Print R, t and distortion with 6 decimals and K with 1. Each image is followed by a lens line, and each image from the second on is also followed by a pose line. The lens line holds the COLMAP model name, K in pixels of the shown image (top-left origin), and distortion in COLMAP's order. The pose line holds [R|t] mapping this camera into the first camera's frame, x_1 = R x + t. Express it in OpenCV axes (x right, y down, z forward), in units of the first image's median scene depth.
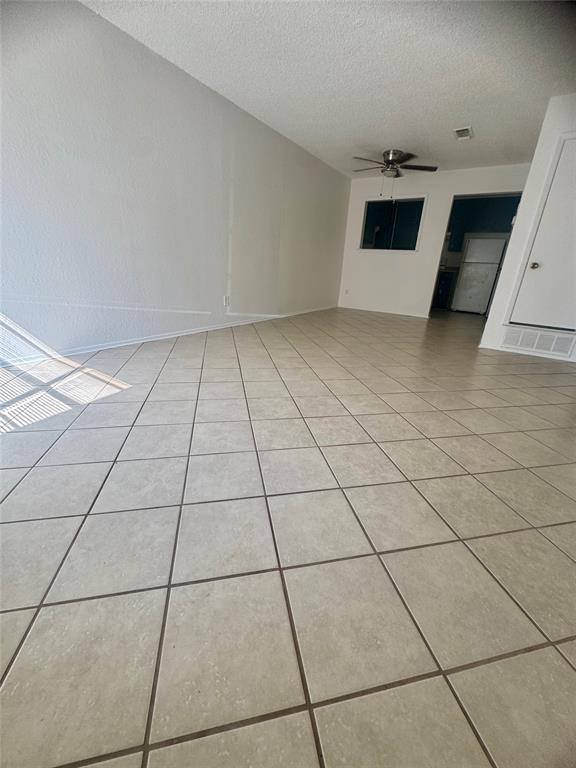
lens RADIAL K [[309.5, 0, 288.0], [0, 309.5, 384.0], [0, 0, 1]] dist [0.000761, 0.000294]
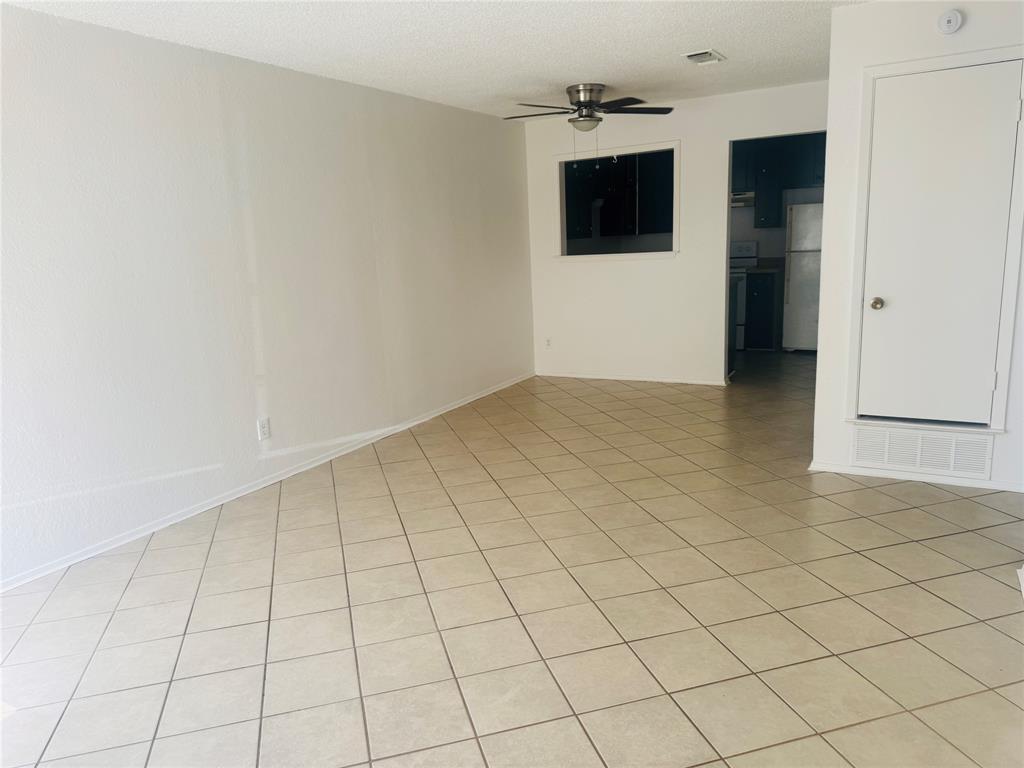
lens RADIAL K [[726.4, 0, 512.0], [0, 726.4, 384.0], [0, 0, 1]] dist [0.007597, 0.000199]
pose [[0.992994, -0.113435, 0.033090, 0.126522], [0.117106, 0.982102, -0.147521, -0.115983], [-0.015764, 0.150363, 0.988505, -0.082931]]
